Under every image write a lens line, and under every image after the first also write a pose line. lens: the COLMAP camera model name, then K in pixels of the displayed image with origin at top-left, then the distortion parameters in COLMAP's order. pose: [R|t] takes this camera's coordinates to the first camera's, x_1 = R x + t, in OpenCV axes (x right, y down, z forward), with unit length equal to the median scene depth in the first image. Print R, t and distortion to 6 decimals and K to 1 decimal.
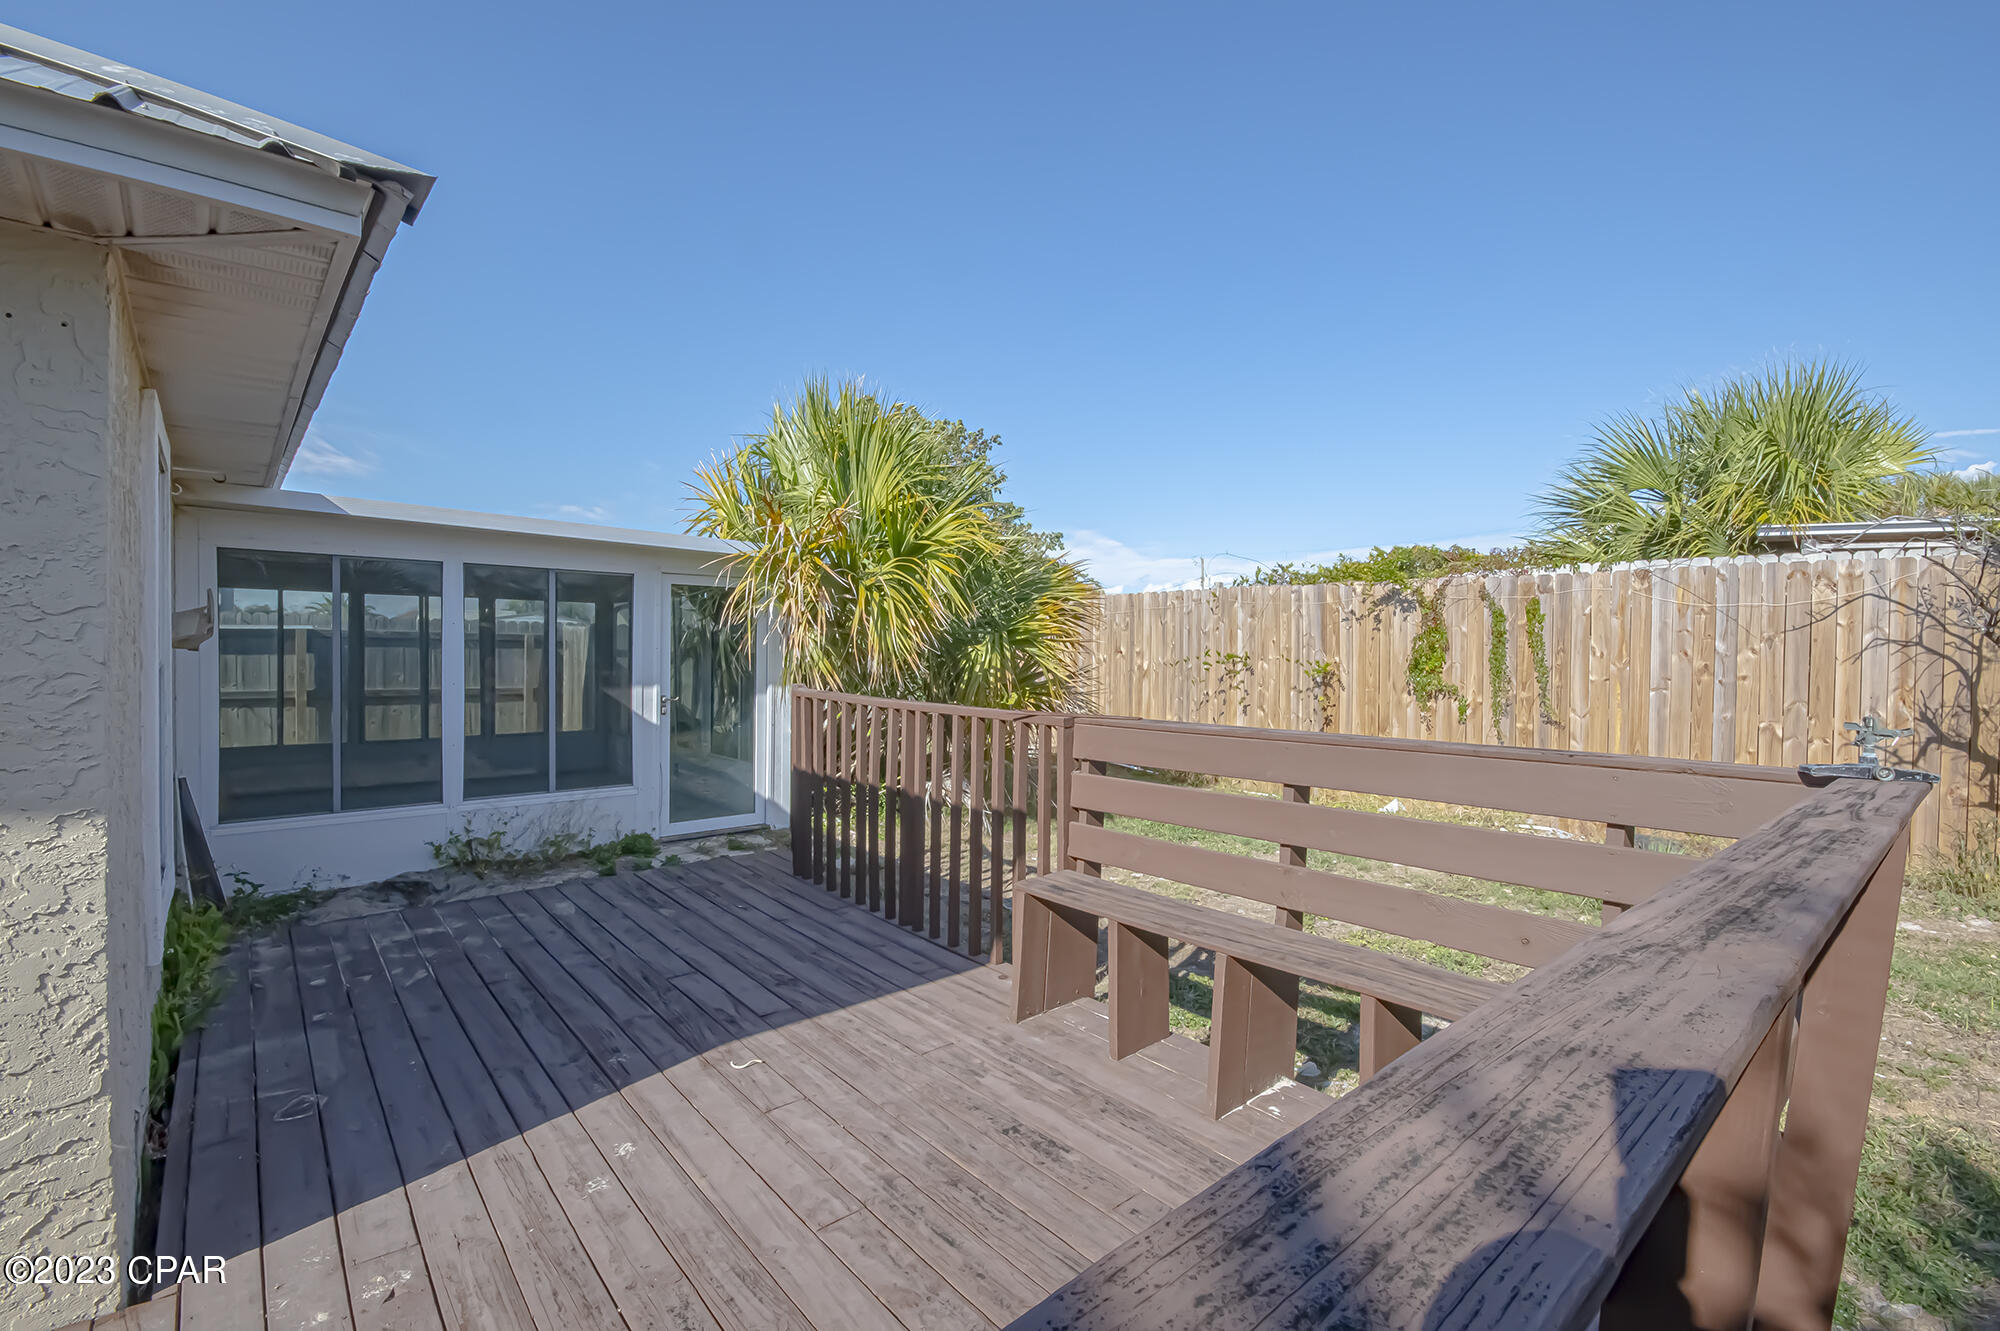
lens RADIAL K [[876.0, 0, 1009.2], [0, 876.0, 658.6], [0, 0, 1]] dist [0.002341, -0.007583]
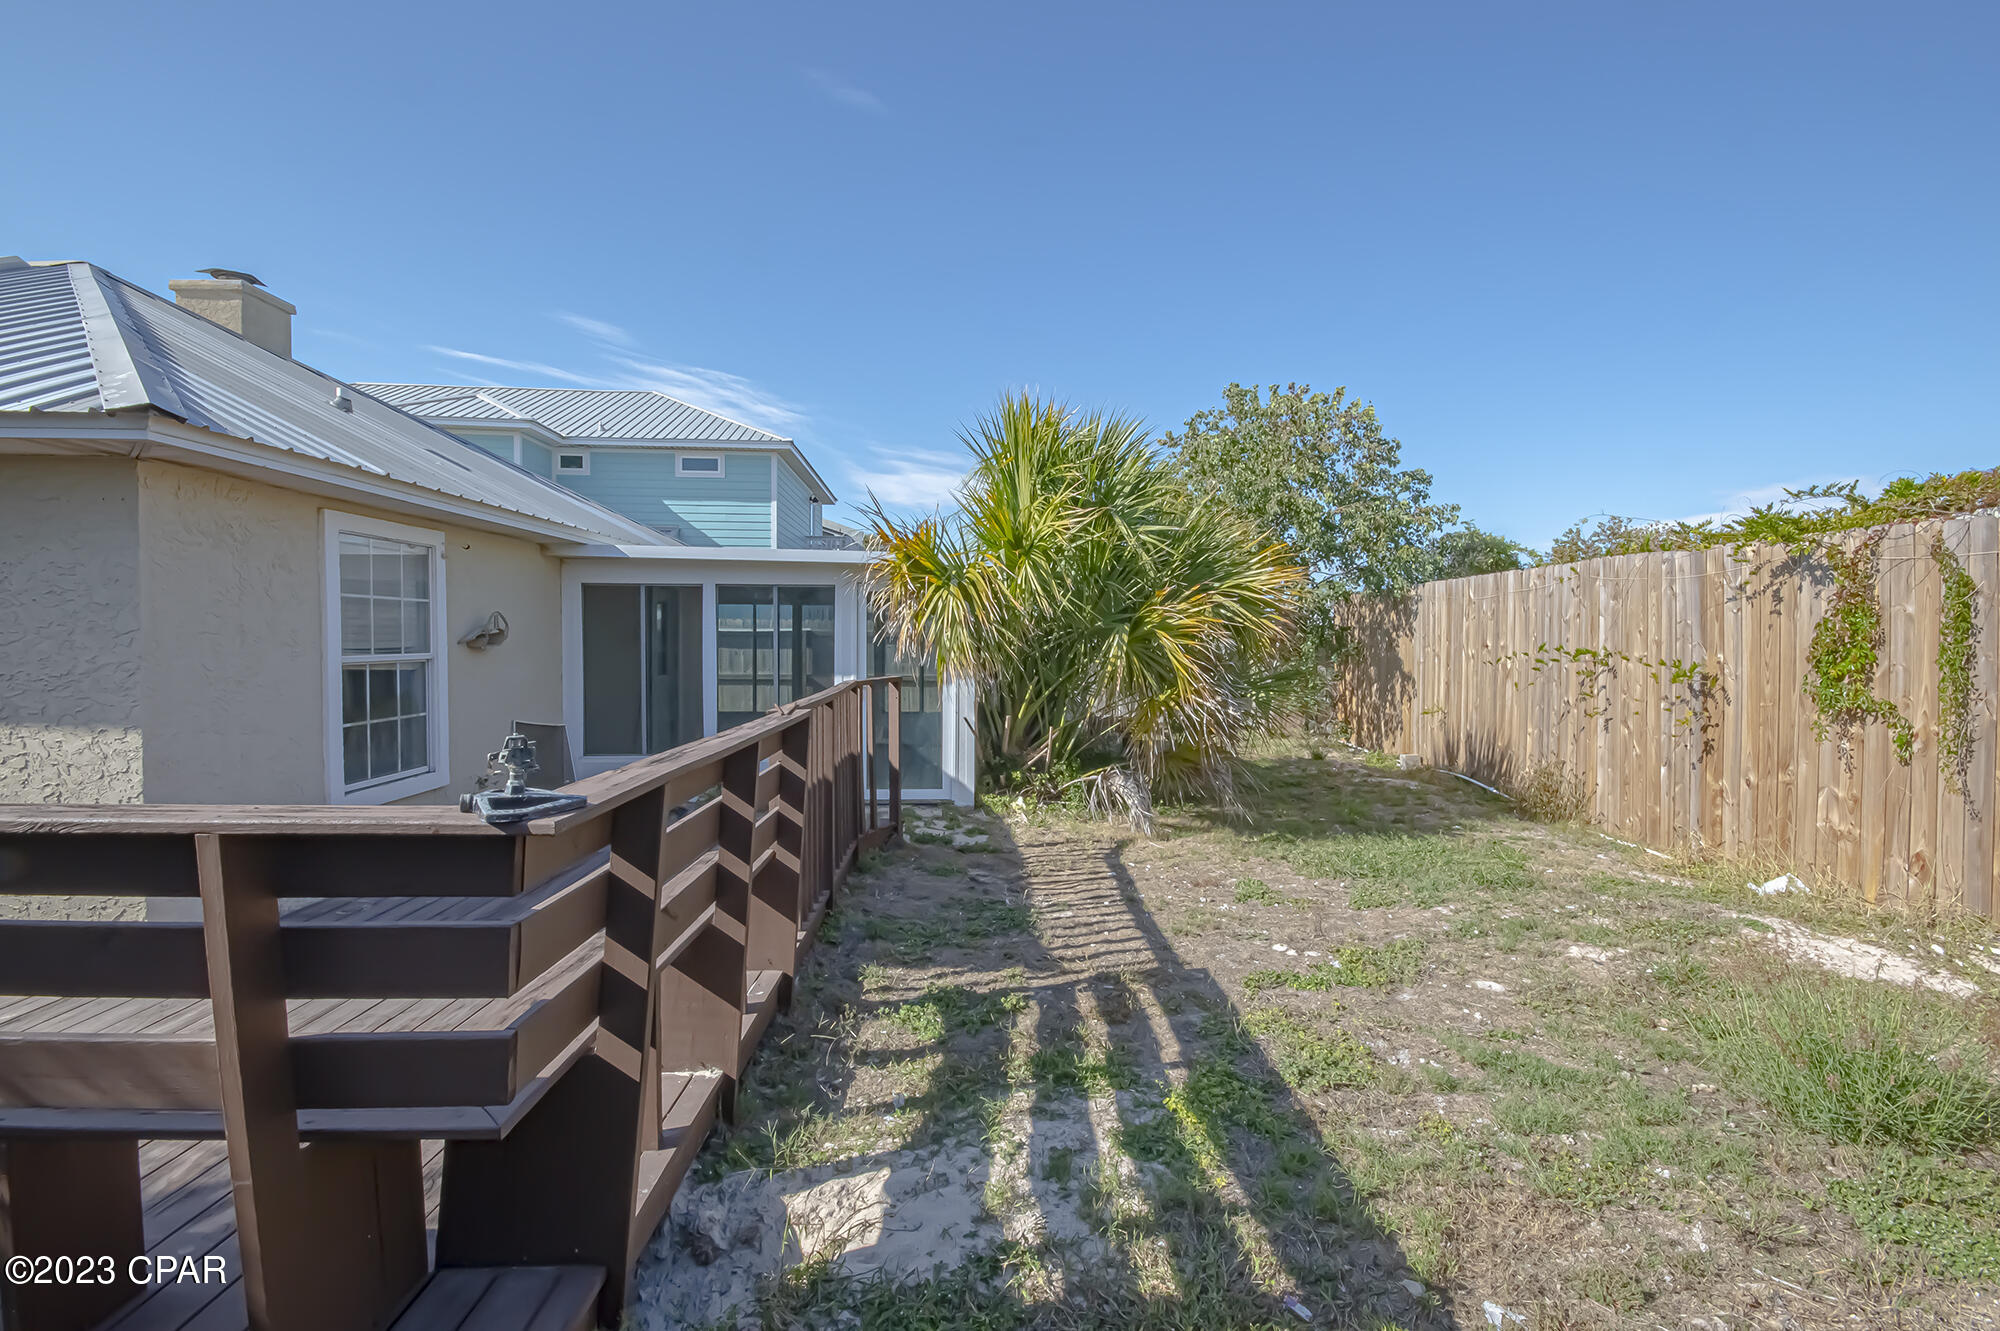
lens RADIAL K [[876.0, 0, 1016.6], [0, 876.0, 659.4], [0, 0, 1]] dist [0.002341, -0.007583]
pose [[0.781645, 0.008615, -0.623665, 0.403496], [-0.002667, 0.999942, 0.010470, -0.003645], [0.623718, -0.006521, 0.781622, 0.138983]]
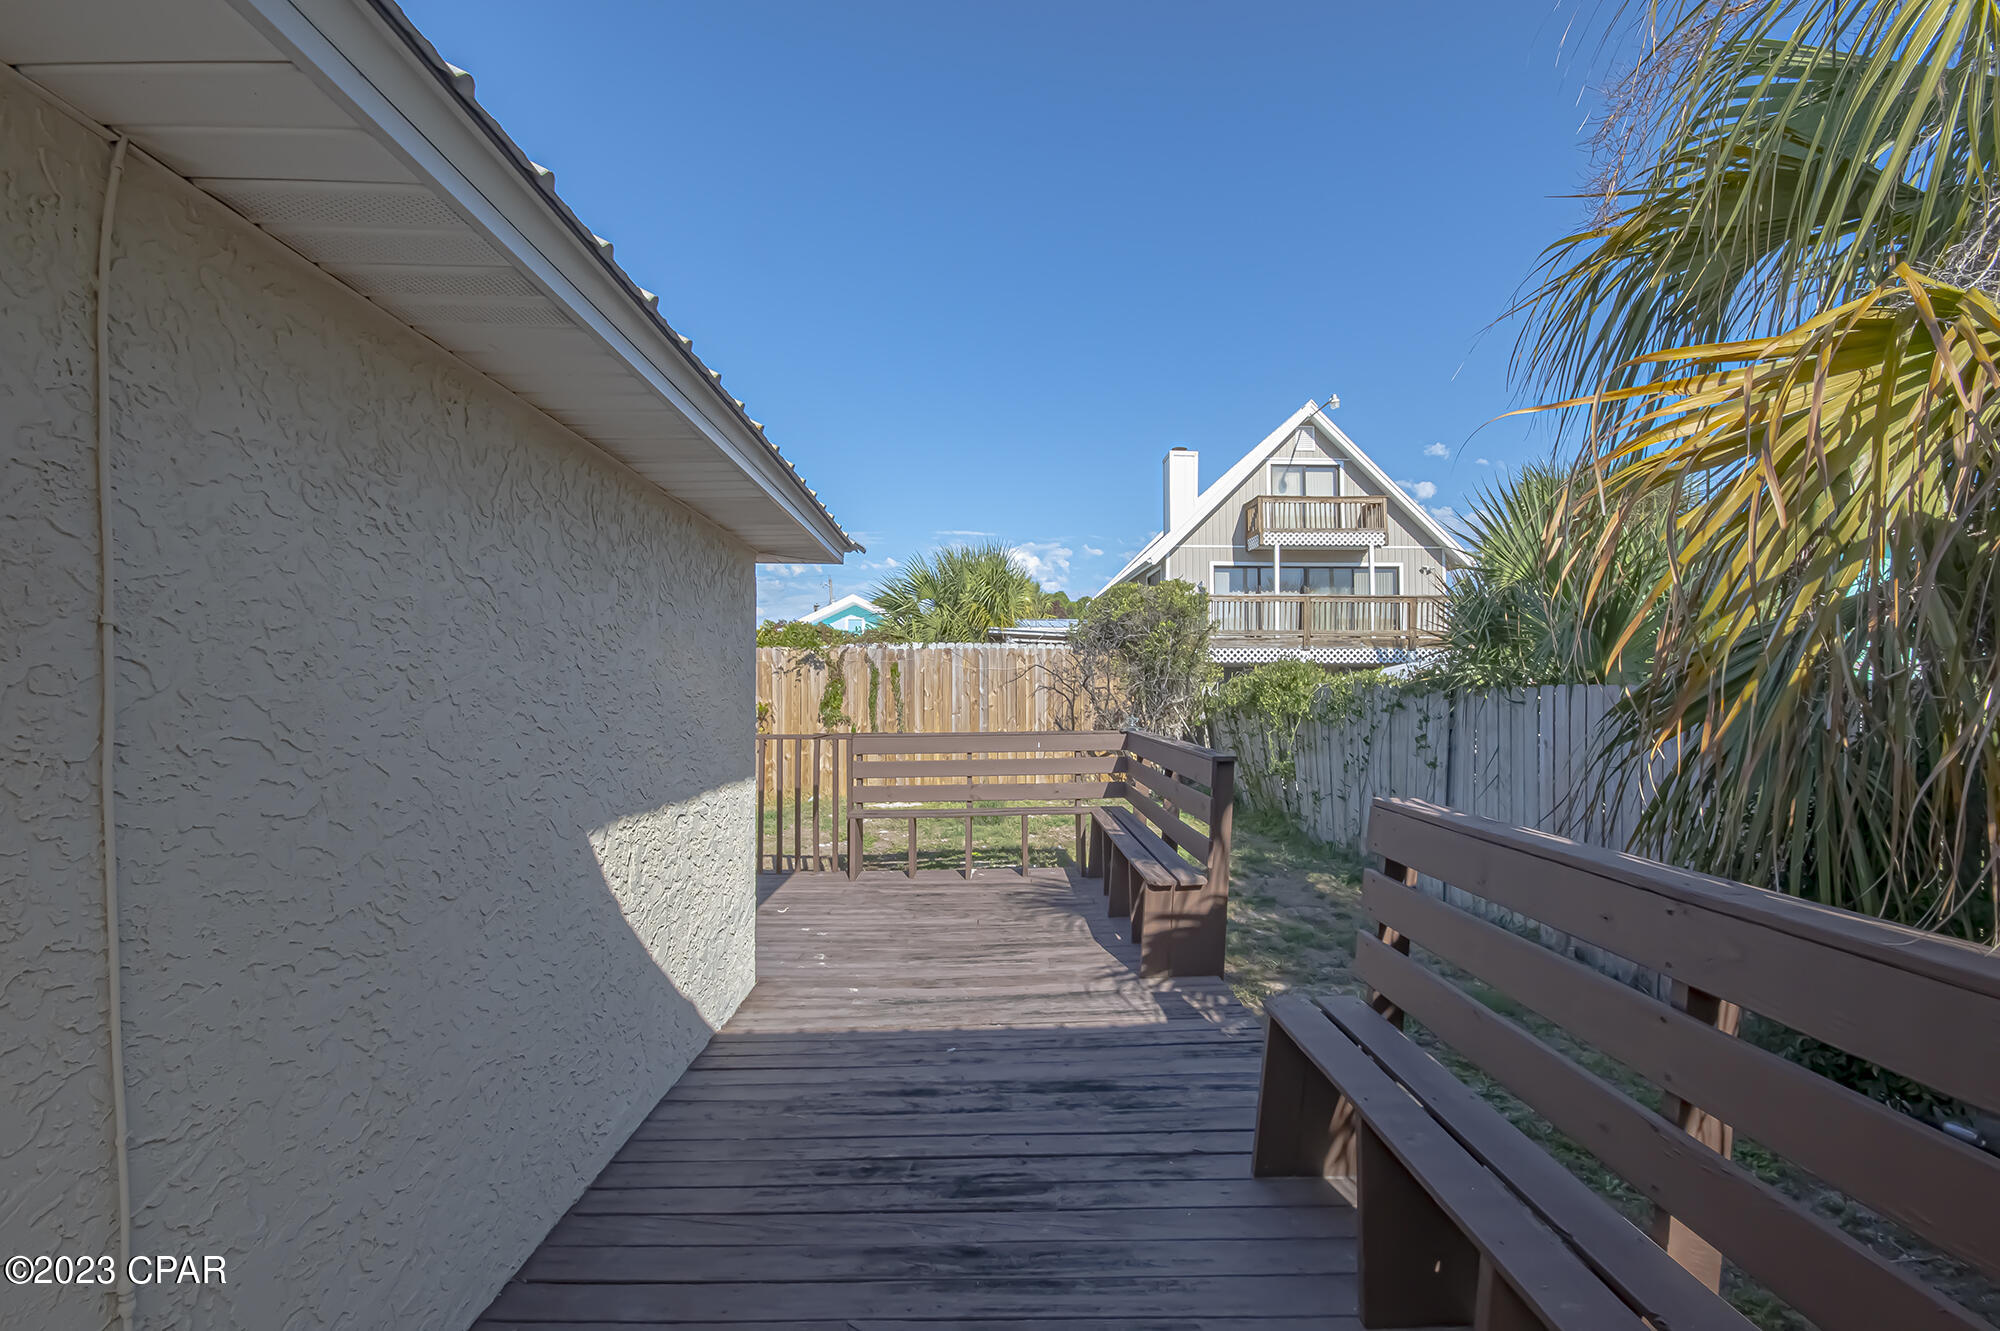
lens RADIAL K [[876.0, 0, 999.0], [0, 876.0, 677.6], [0, 0, 1]] dist [0.002341, -0.007583]
pose [[0.655591, -0.001685, 0.755115, -0.501012], [0.017904, 0.999751, -0.013313, -0.012704], [-0.754904, 0.022247, 0.655458, -0.237673]]
